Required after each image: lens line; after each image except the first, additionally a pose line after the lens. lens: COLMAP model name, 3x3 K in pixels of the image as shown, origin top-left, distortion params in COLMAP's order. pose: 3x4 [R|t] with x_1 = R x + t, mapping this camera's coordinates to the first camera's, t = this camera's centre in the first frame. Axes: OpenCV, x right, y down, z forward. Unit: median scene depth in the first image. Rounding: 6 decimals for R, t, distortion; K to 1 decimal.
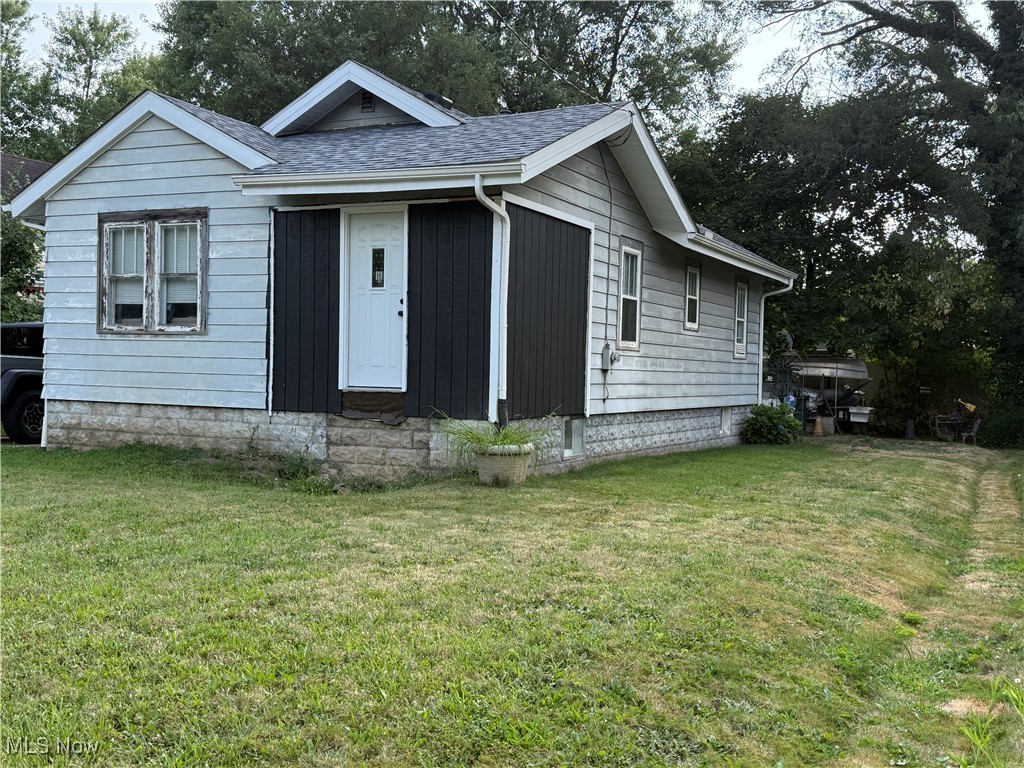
lens RADIAL K [[1114.9, 0, 512.0], [0, 1114.9, 384.0], [0, 0, 1]] dist [0.181445, -0.293924]
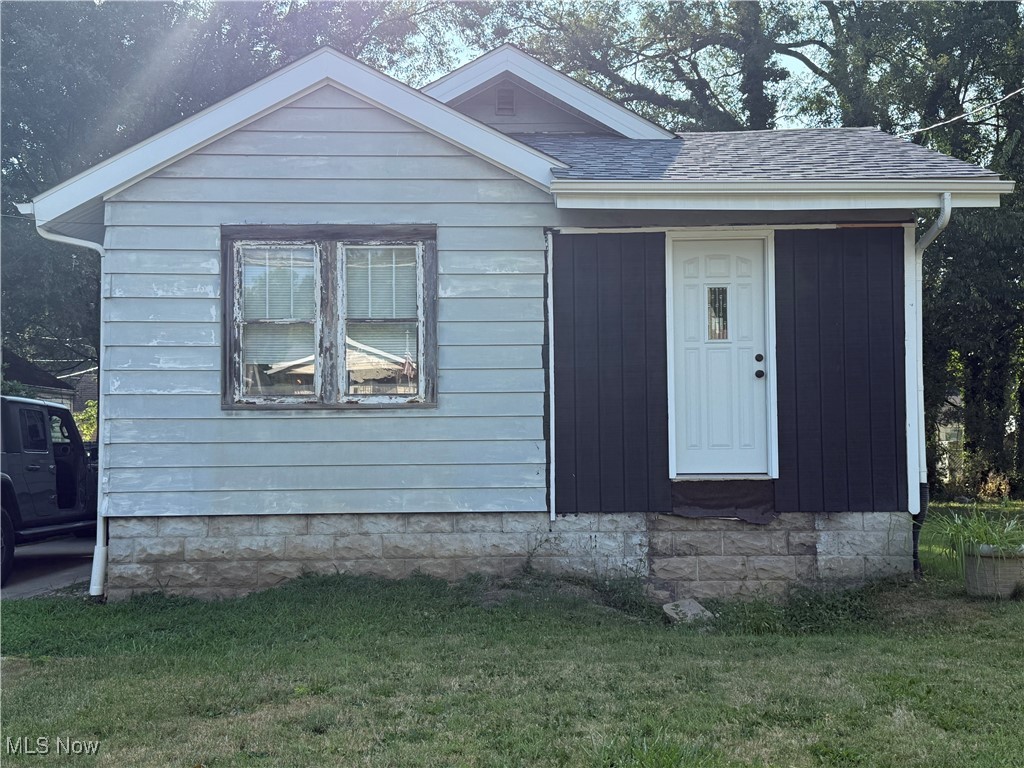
lens RADIAL K [[1114.9, 0, 512.0], [0, 1114.9, 384.0], [0, 0, 1]] dist [0.181445, -0.293924]
pose [[0.885467, -0.009587, 0.464604, -0.548805], [0.035115, 0.998309, -0.046323, -0.025019], [-0.463374, 0.057332, 0.884306, 0.377172]]
